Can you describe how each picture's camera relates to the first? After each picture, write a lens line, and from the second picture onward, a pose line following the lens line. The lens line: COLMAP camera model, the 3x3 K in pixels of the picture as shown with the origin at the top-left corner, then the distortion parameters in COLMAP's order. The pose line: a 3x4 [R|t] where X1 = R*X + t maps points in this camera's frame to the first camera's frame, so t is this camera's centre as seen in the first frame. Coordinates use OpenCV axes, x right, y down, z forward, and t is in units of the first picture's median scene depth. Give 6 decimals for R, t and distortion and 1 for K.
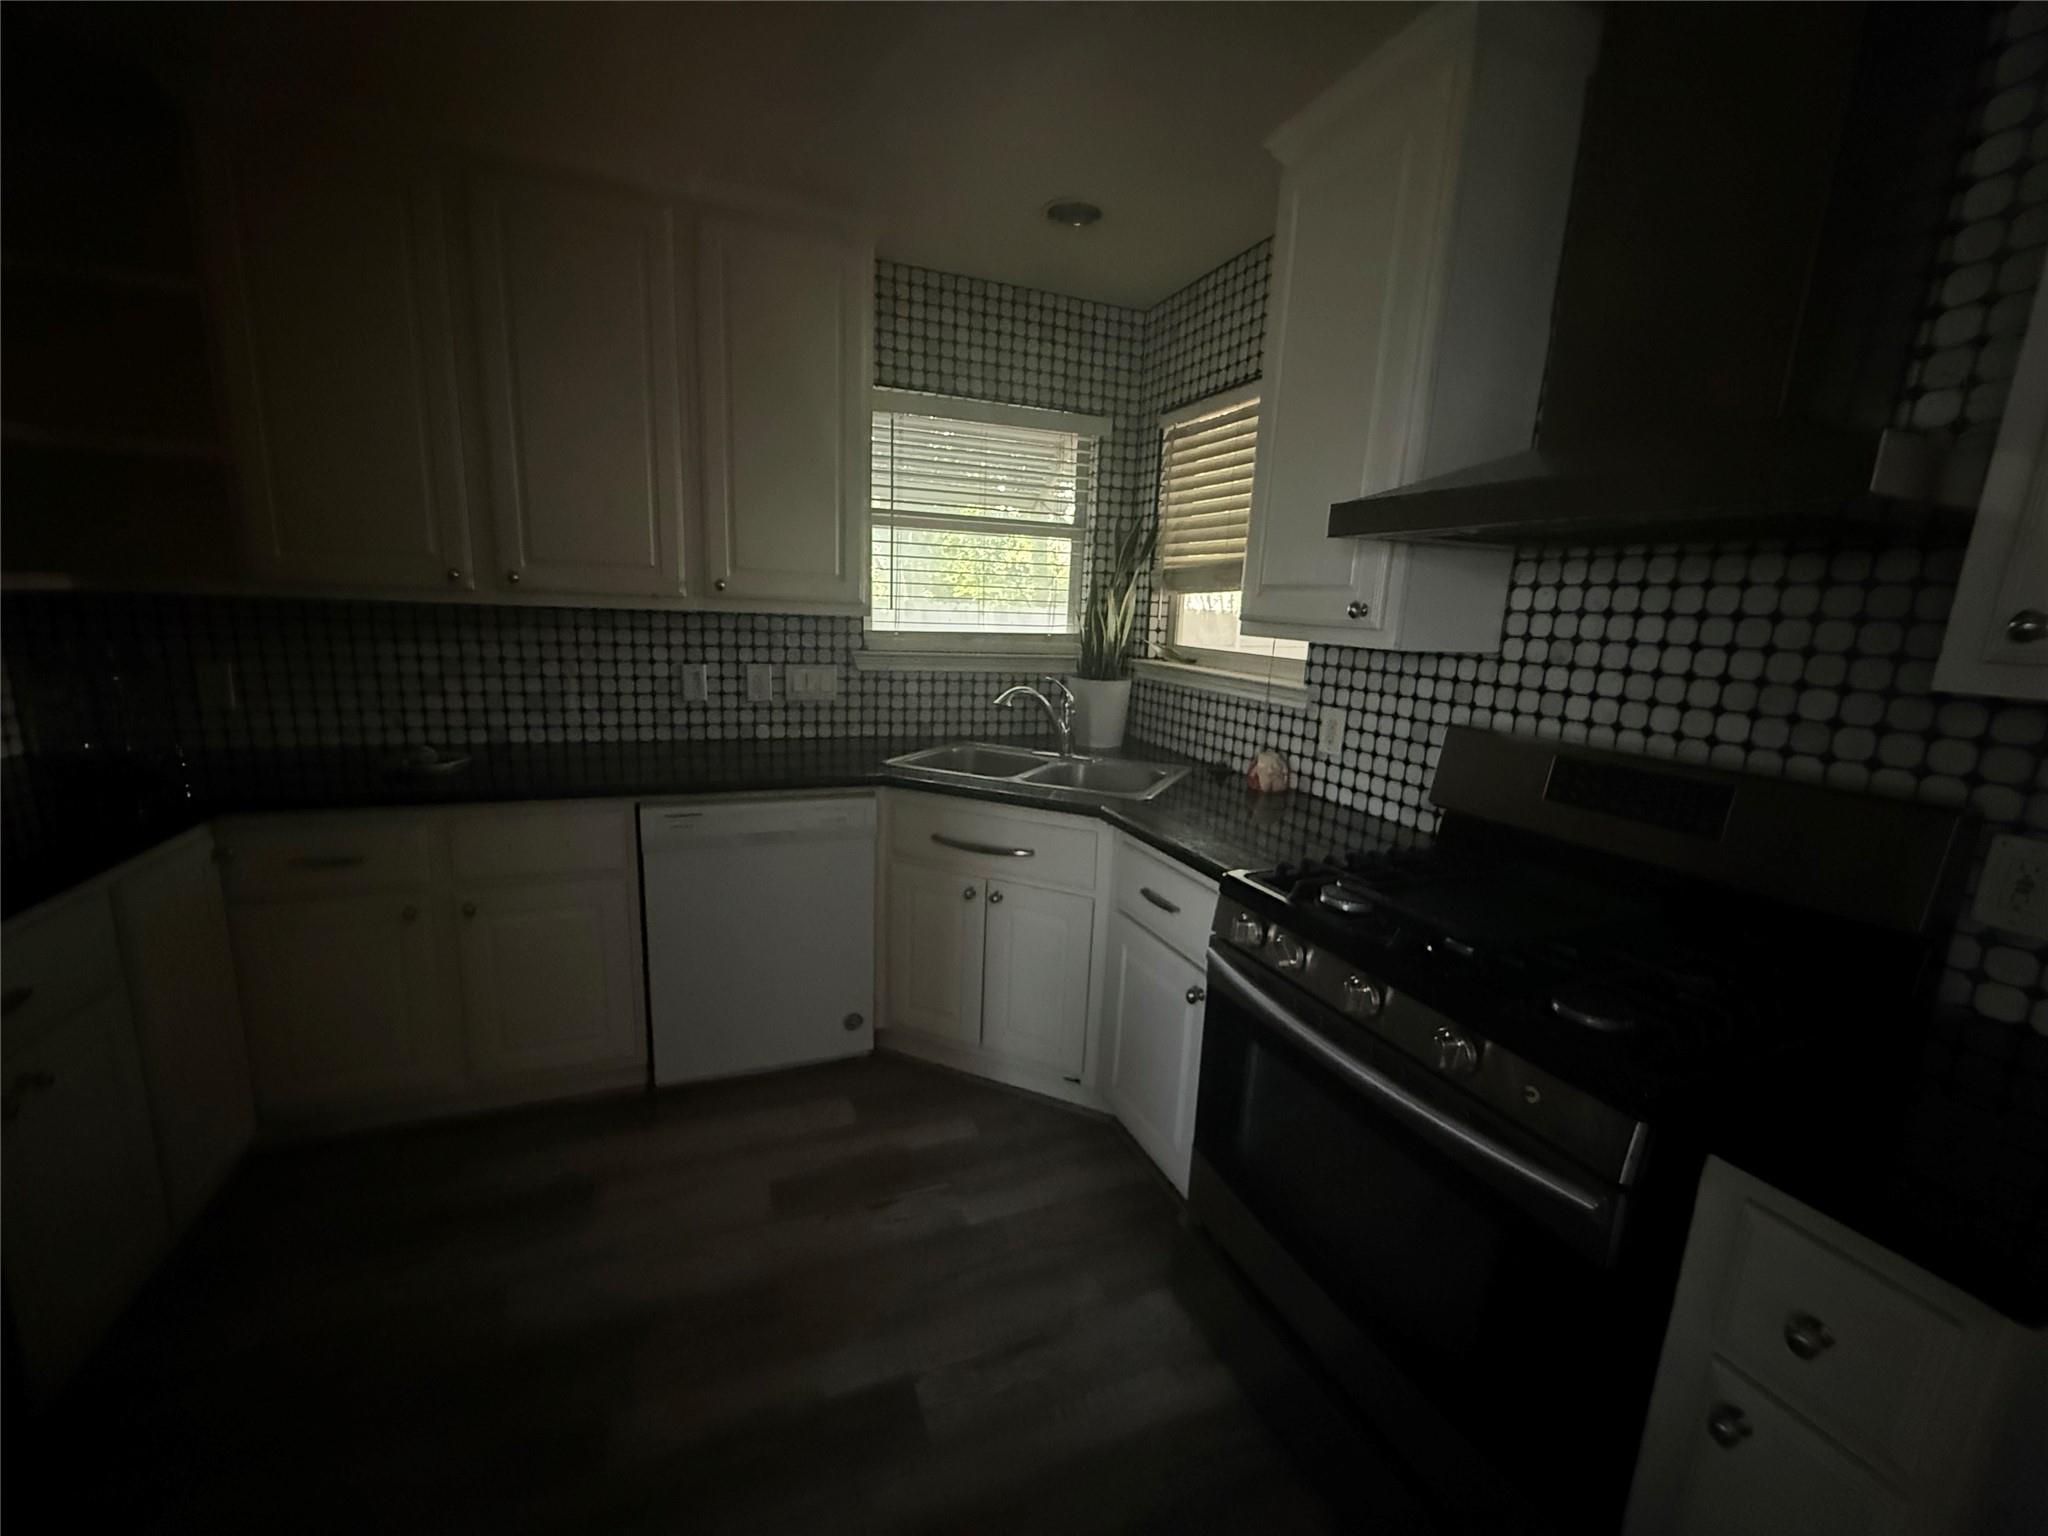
lens RADIAL K [[815.2, 0, 1024.5], [0, 815.2, 776.0], [0, 0, 1]] dist [0.000501, -0.000092]
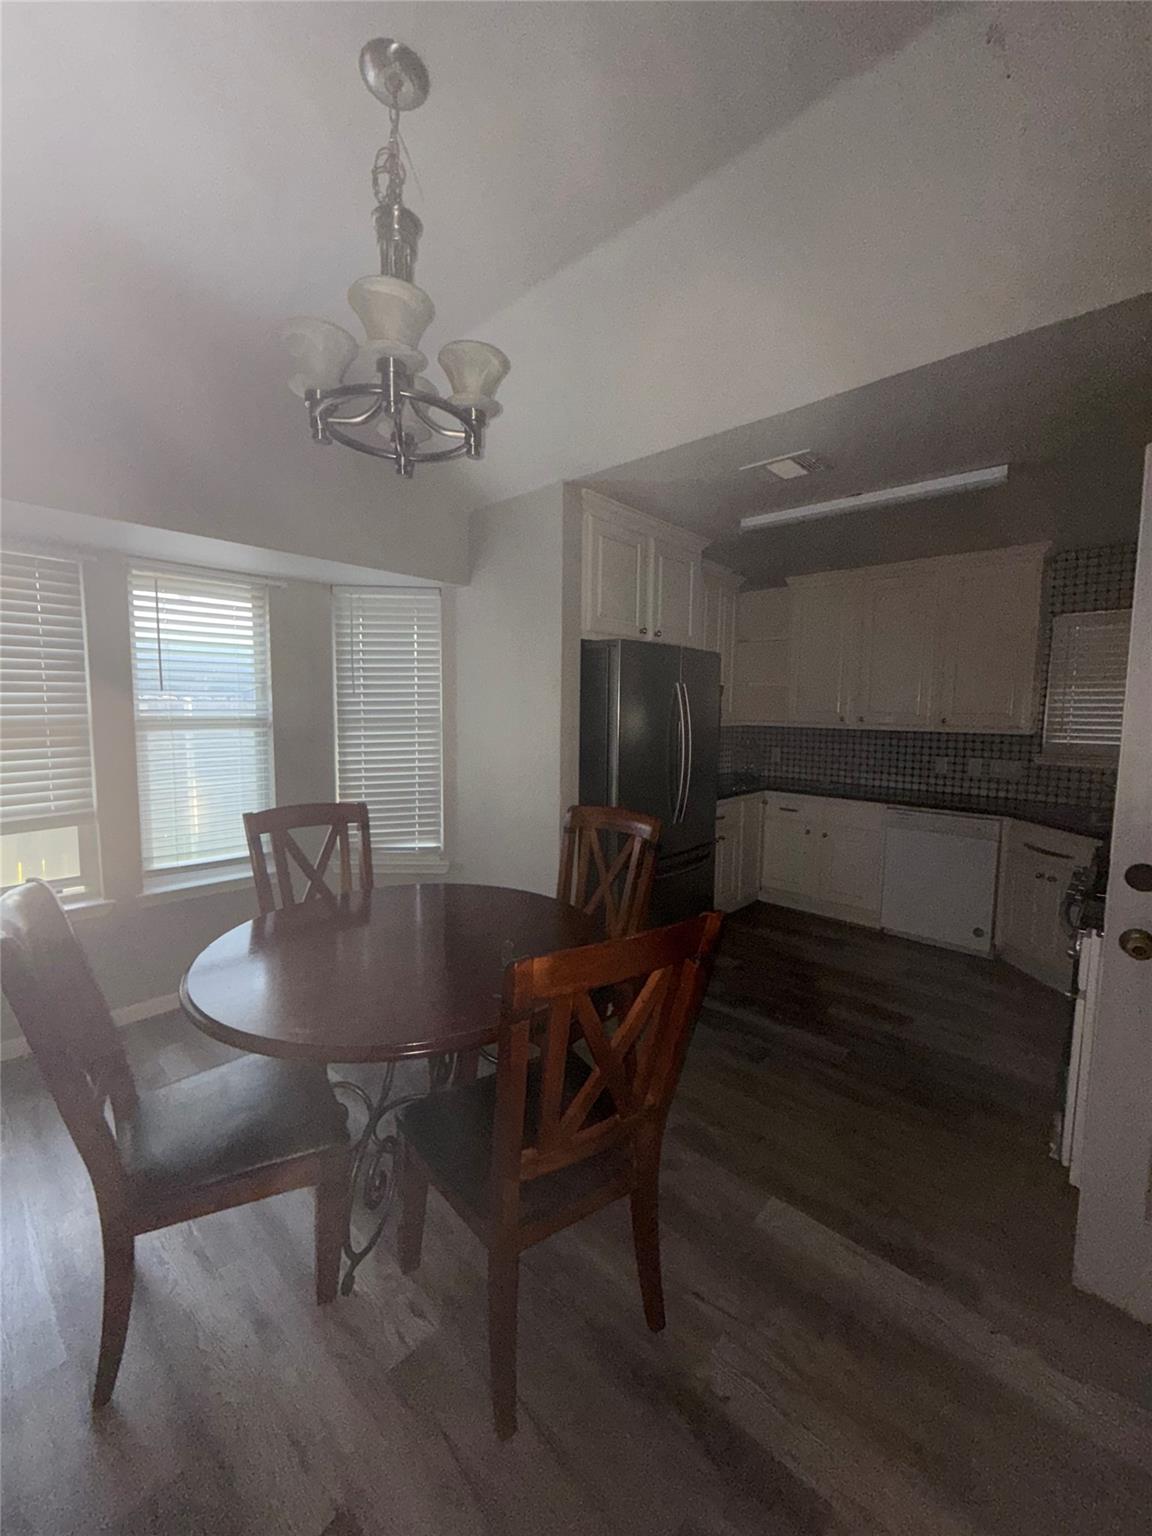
lens RADIAL K [[611.4, 0, 583.4], [0, 611.4, 771.7], [0, 0, 1]] dist [0.000501, -0.000092]
pose [[0.435493, 0.059360, -0.898233, 0.624962], [-0.177021, 0.983987, -0.020798, 0.101998], [0.882615, 0.168064, 0.439027, -0.527778]]
